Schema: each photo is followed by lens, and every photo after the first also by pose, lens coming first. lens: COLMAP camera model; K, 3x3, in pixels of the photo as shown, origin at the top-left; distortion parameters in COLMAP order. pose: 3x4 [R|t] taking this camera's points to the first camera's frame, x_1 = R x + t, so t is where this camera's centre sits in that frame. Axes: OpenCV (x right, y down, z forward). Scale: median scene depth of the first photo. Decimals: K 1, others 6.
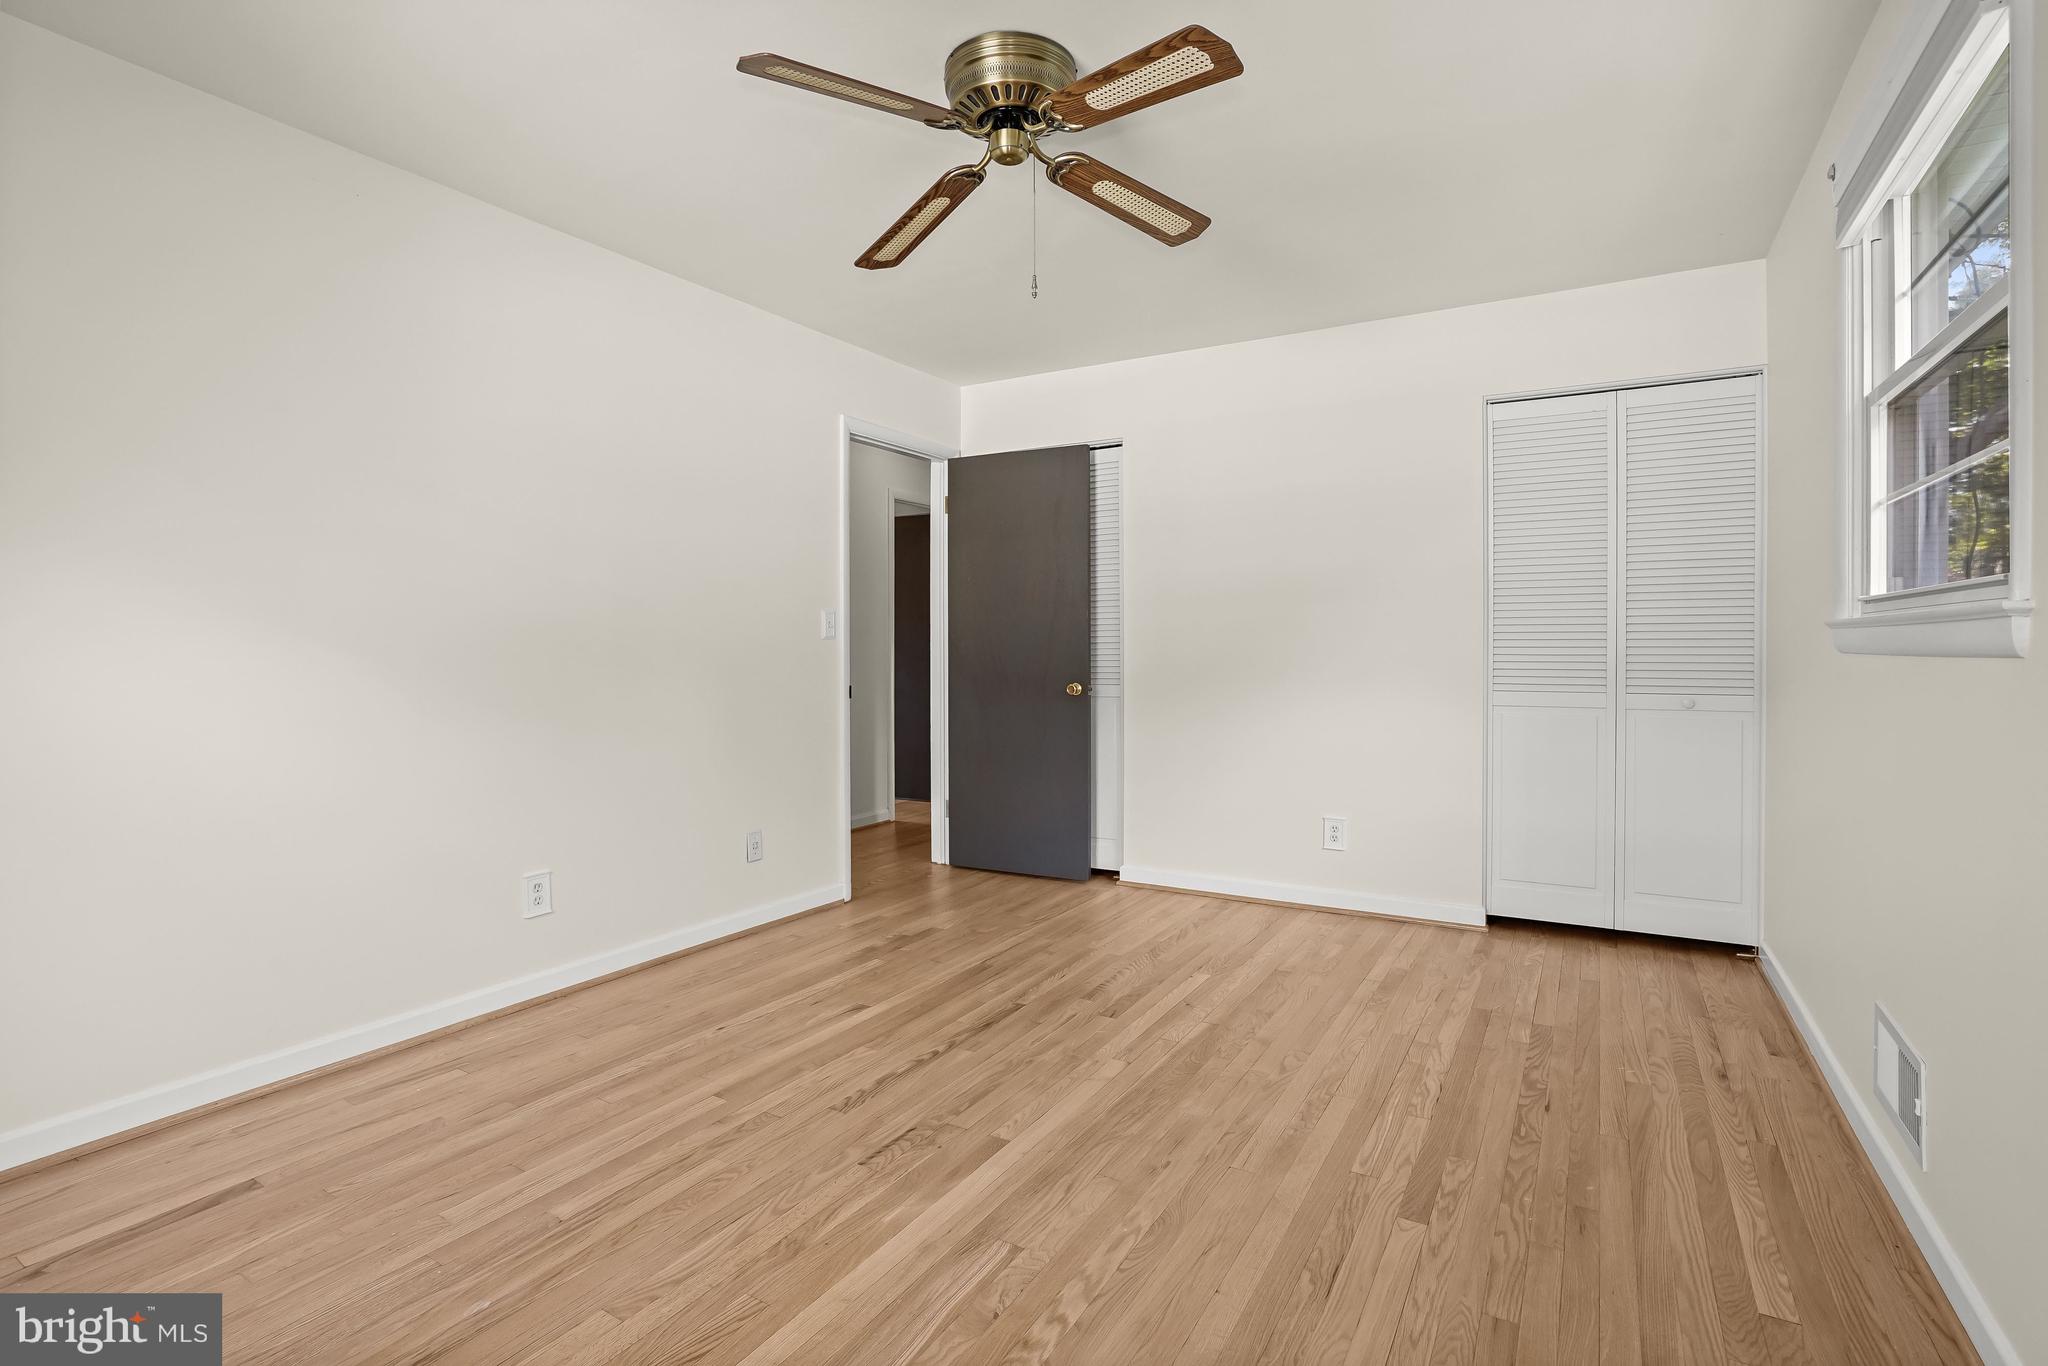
lens RADIAL K [[956.8, 0, 1032.6], [0, 956.8, 672.5], [0, 0, 1]] dist [-0.059638, 0.025214]
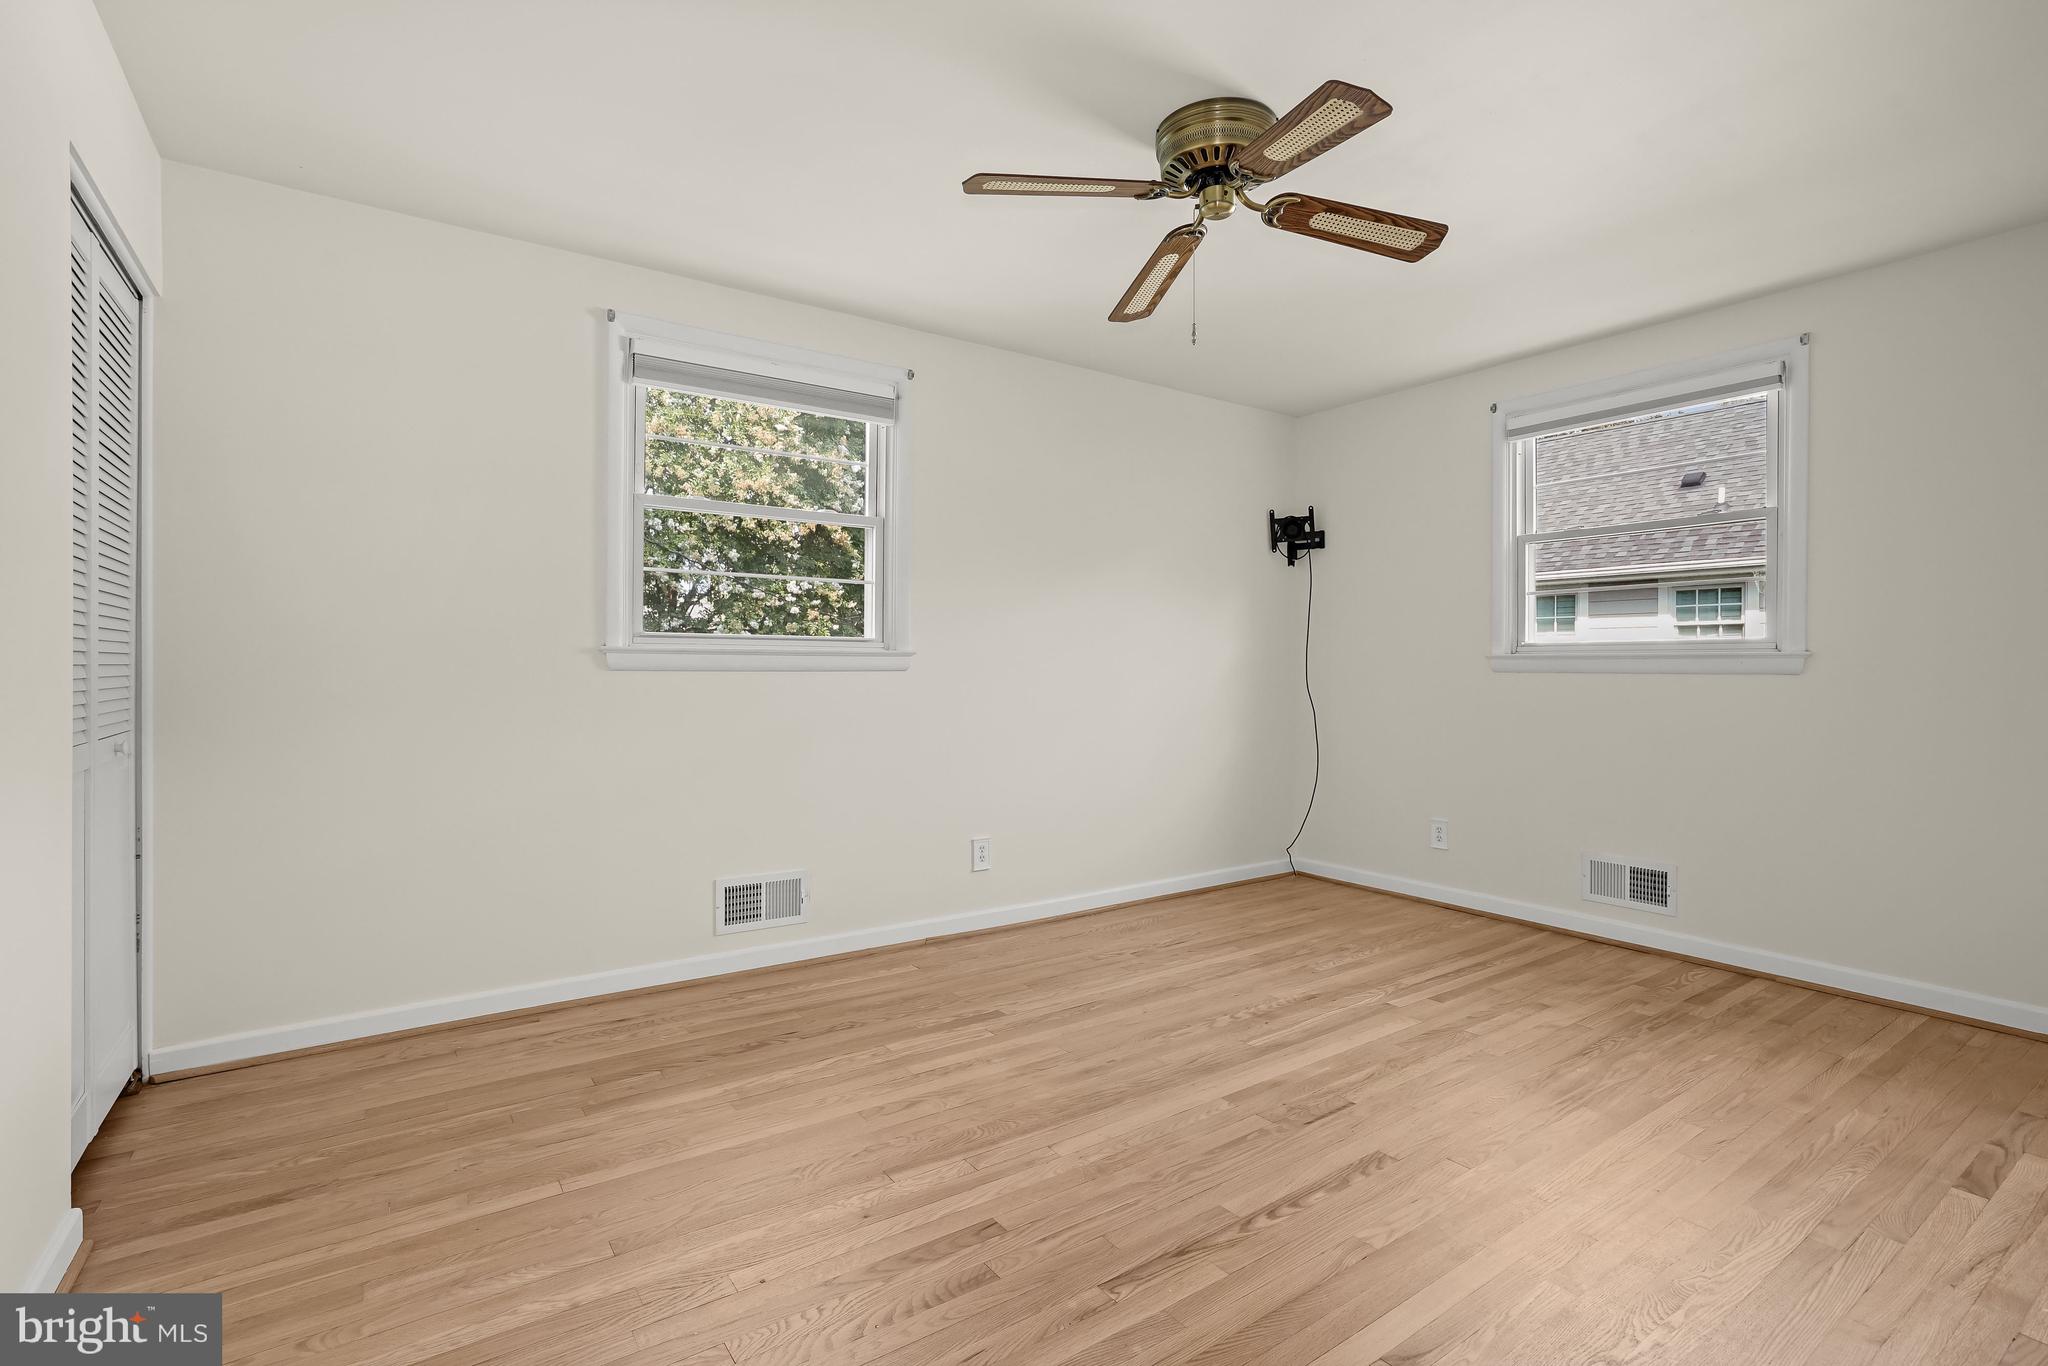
lens RADIAL K [[956.8, 0, 1032.6], [0, 956.8, 672.5], [0, 0, 1]] dist [-0.059638, 0.025214]
pose [[-0.912266, -0.000613, 0.409597, -0.267488], [0.010819, 0.999614, 0.025592, -0.049691], [-0.409455, 0.027778, -0.911907, 1.998506]]
